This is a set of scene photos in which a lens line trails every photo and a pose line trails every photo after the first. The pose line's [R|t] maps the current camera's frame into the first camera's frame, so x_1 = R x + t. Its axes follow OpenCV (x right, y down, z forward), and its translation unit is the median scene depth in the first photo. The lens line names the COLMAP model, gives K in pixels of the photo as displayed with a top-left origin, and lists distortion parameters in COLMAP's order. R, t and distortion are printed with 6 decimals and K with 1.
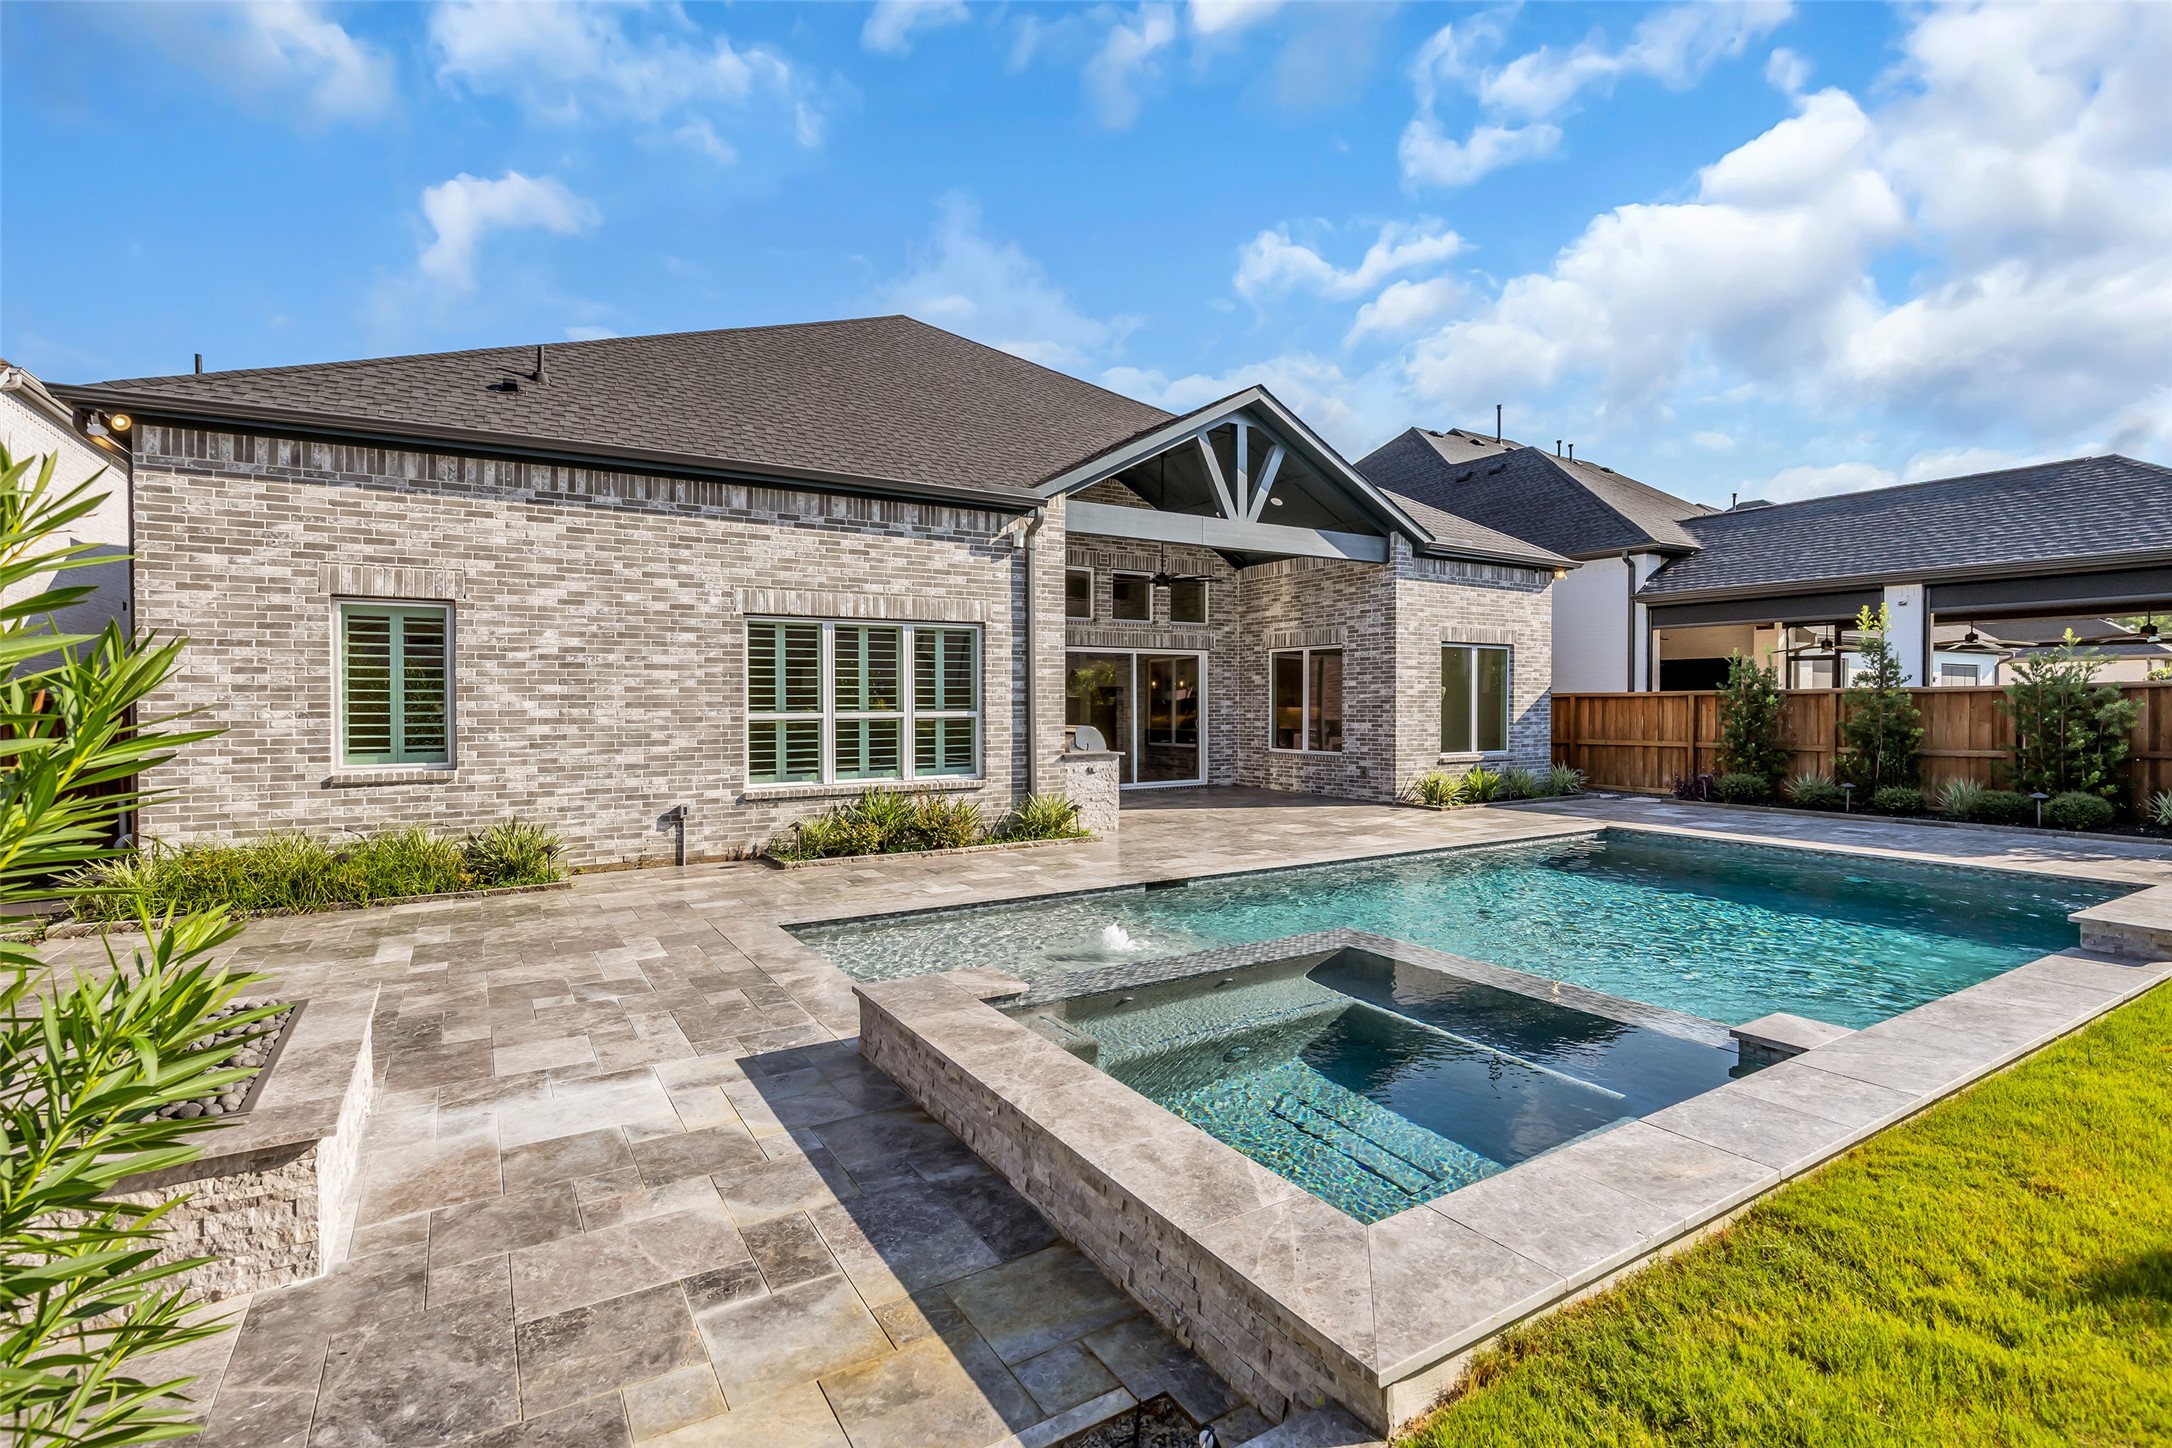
lens RADIAL K [[1013.2, 0, 1076.4], [0, 1013.2, 722.7], [0, 0, 1]] dist [-0.013320, -0.000177]
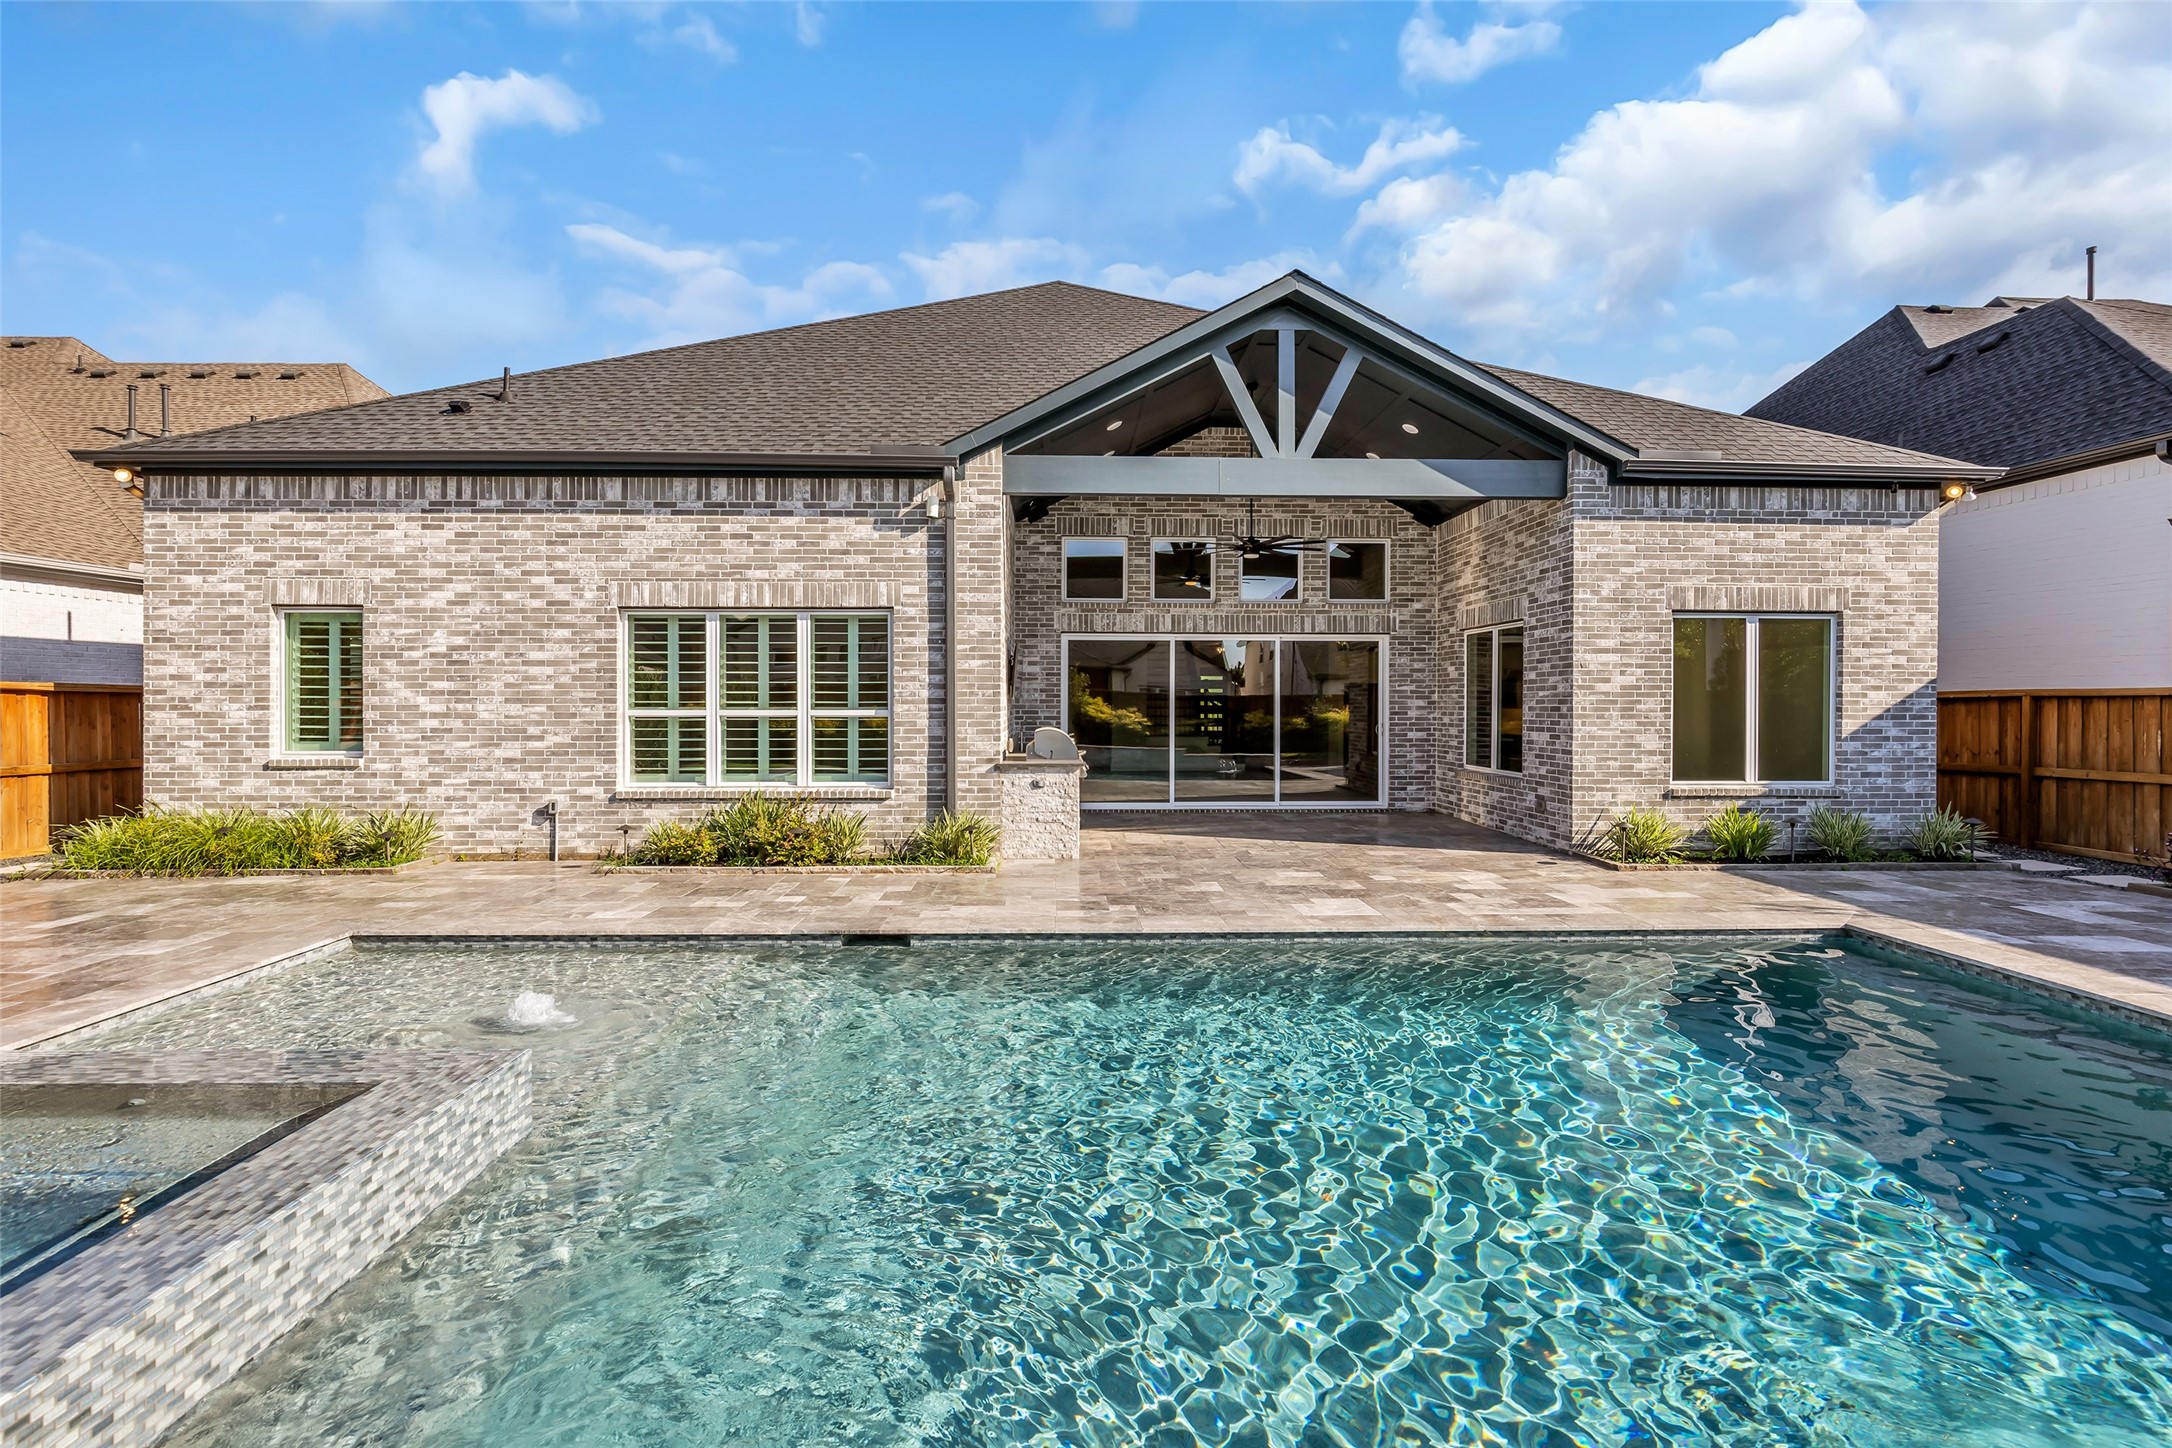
lens RADIAL K [[1013.2, 0, 1088.6], [0, 1013.2, 713.8], [0, 0, 1]] dist [-0.013320, -0.000177]
pose [[0.867398, 0.011249, -0.497488, 0.497464], [-0.014813, 0.999885, -0.003219, -0.008136], [0.497394, 0.010162, 0.867465, 0.344553]]
